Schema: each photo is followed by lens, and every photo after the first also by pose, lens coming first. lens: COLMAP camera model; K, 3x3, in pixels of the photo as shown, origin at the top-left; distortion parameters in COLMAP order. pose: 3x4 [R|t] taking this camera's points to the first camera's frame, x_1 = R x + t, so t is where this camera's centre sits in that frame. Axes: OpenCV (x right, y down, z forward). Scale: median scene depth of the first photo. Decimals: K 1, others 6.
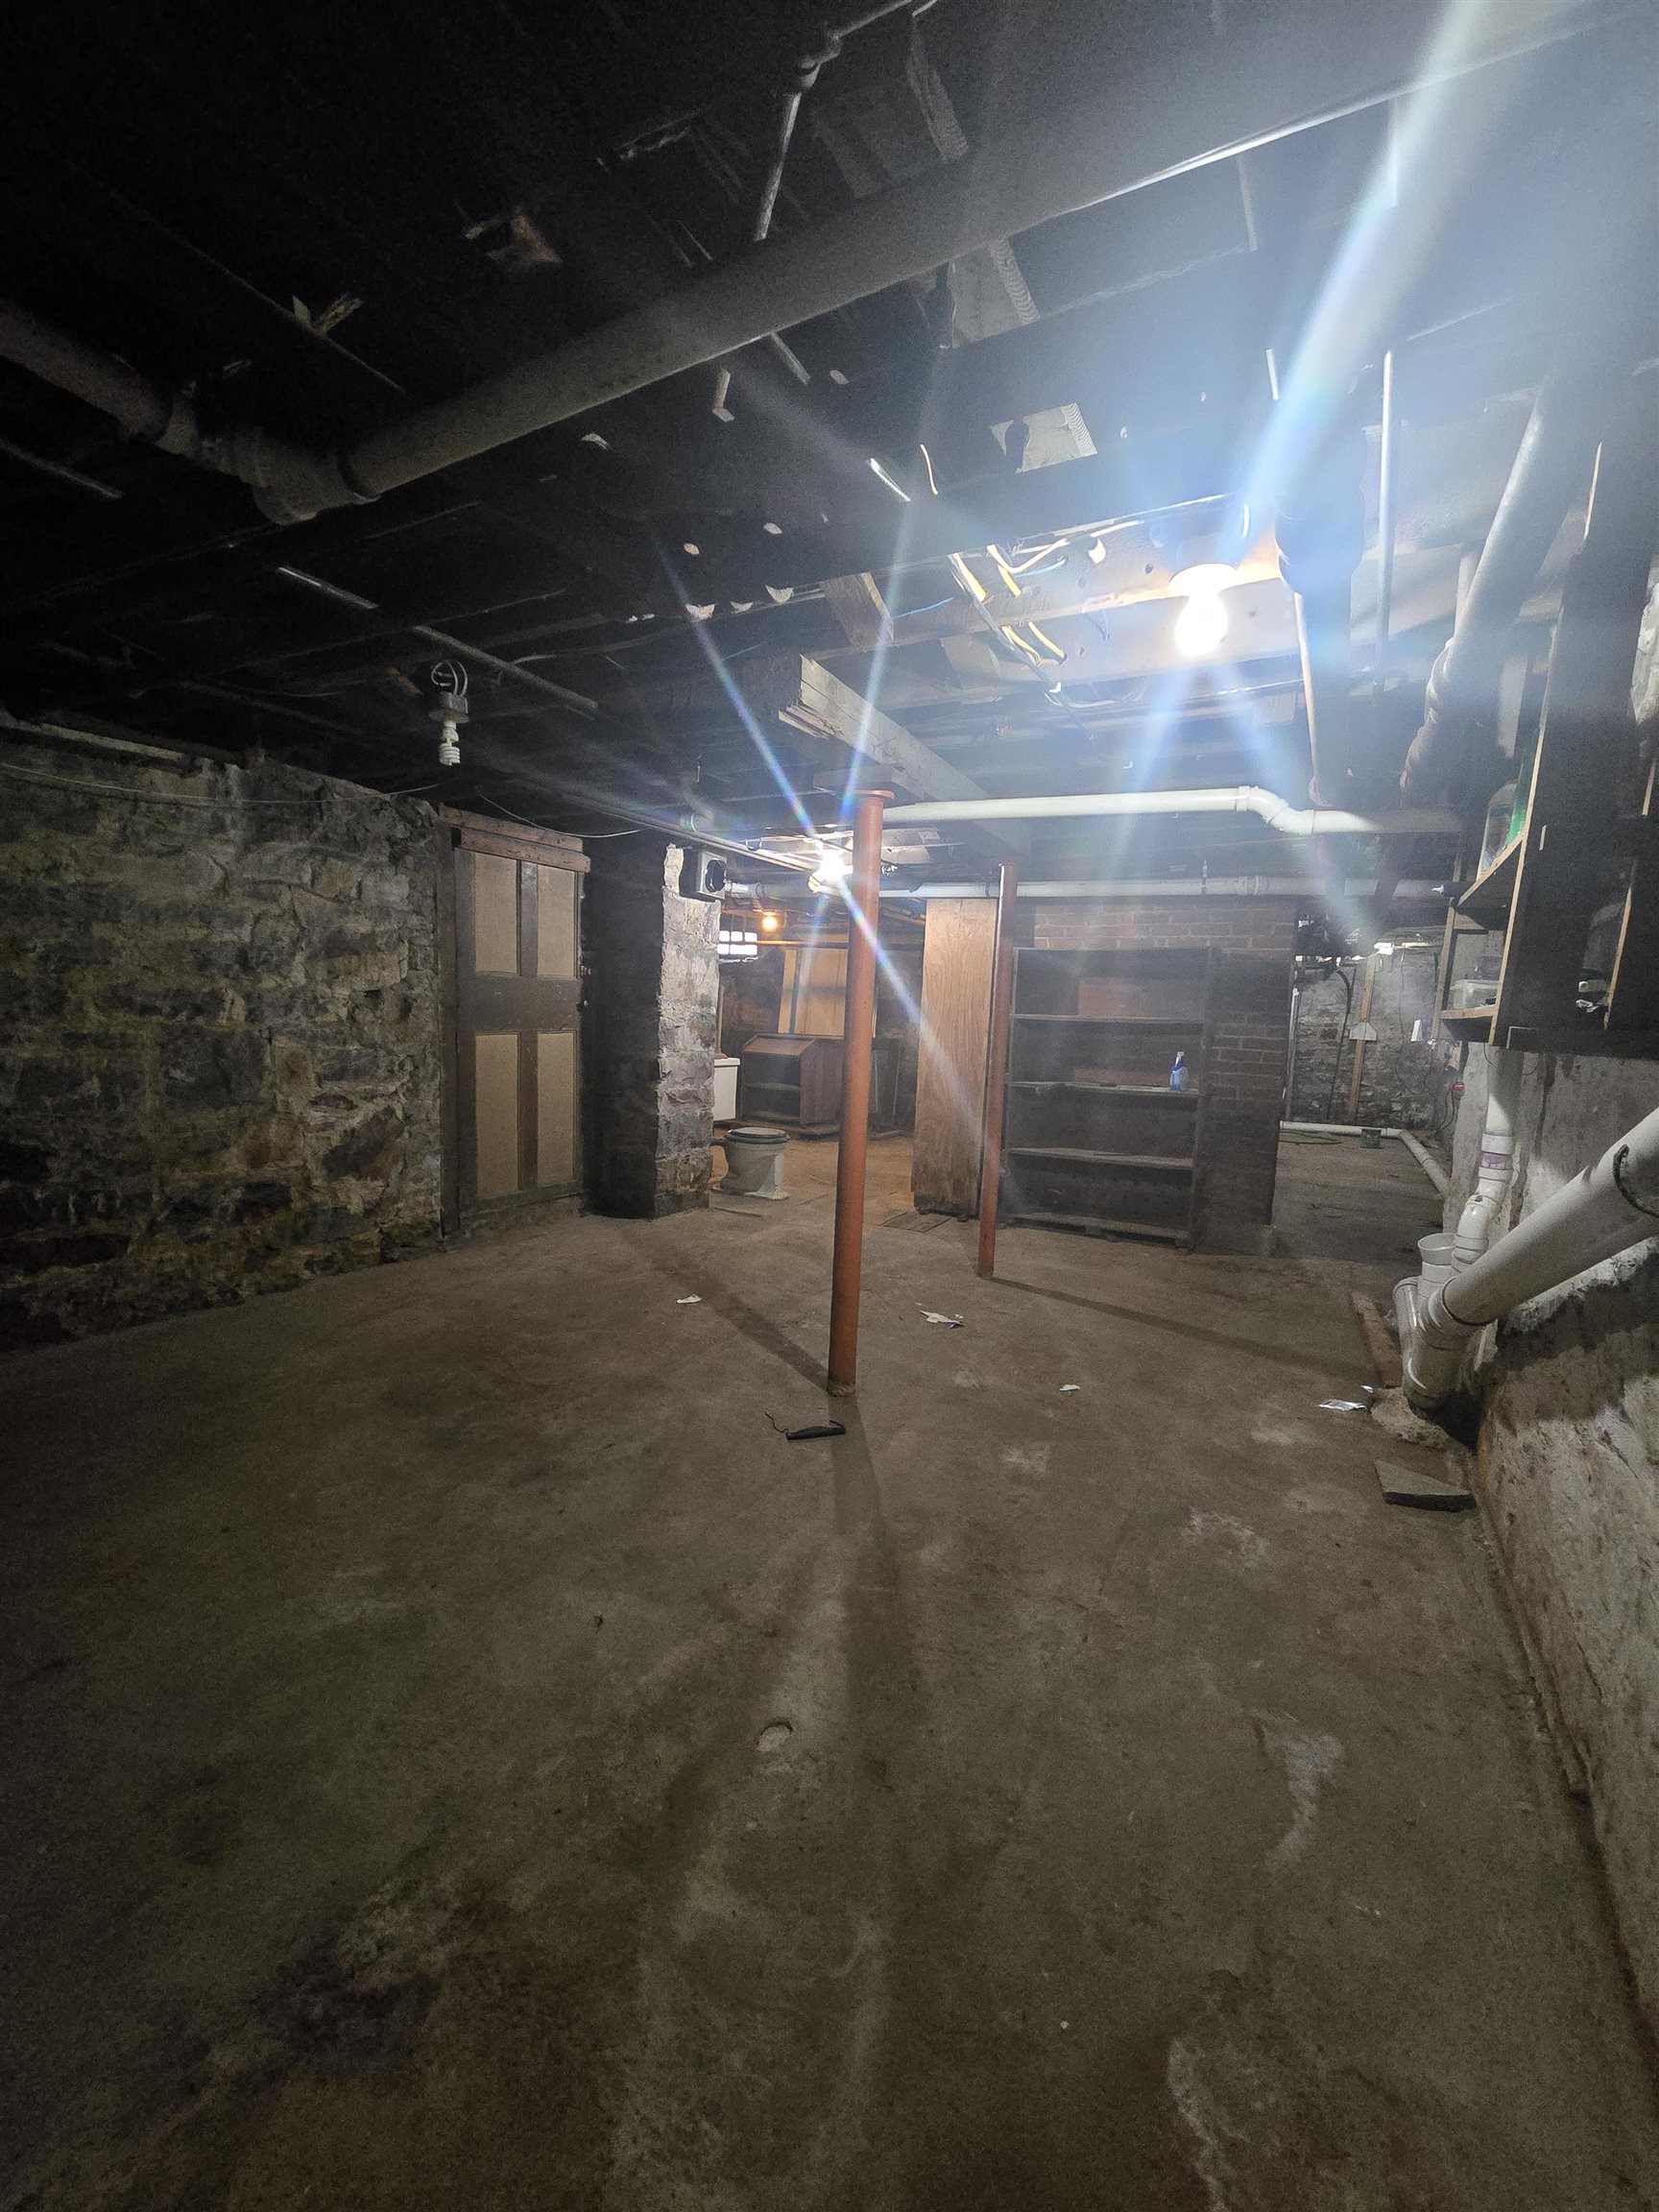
lens RADIAL K [[874.6, 0, 829.5], [0, 874.6, 1106.0], [0, 0, 1]] dist [-0.000716, 0.000015]
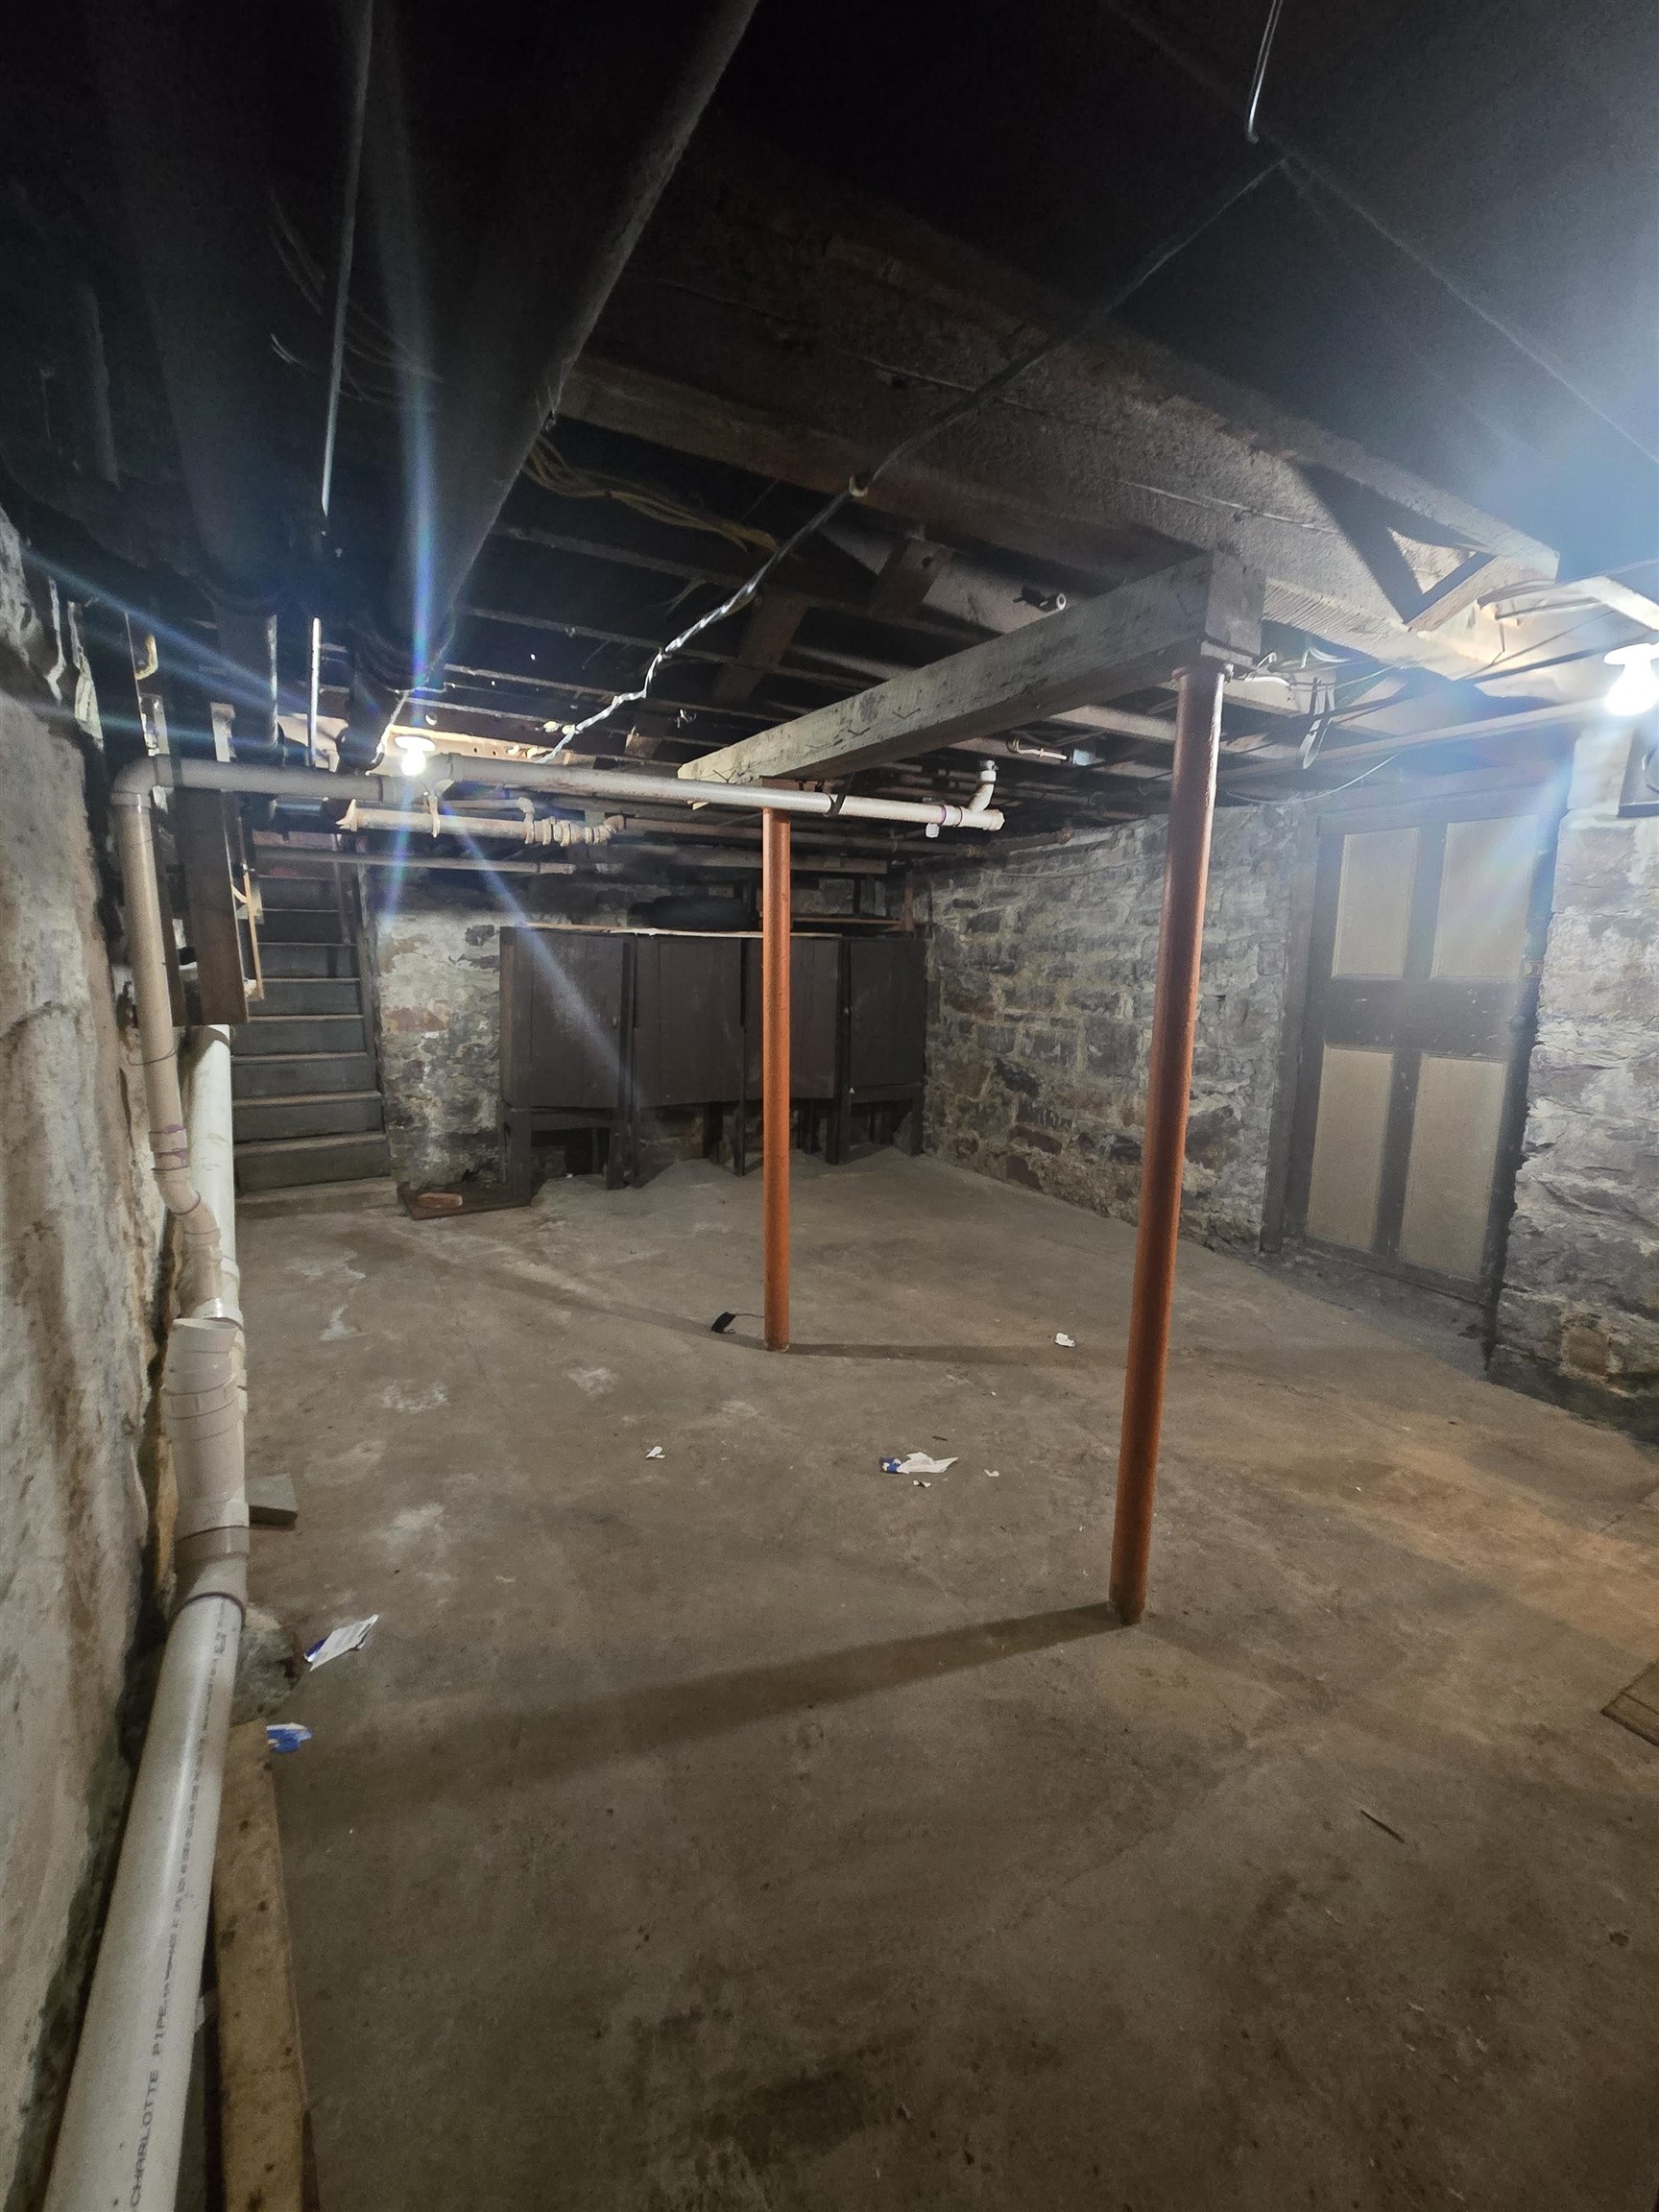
lens RADIAL K [[900.6, 0, 837.1], [0, 900.6, 1104.6], [0, 0, 1]] dist [-0.000607, 0.000049]
pose [[-0.480836, 0.098987, -0.871205, 0.806516], [-0.132471, 0.974000, 0.183780, -0.165371], [0.866746, 0.203777, -0.455222, 1.306625]]
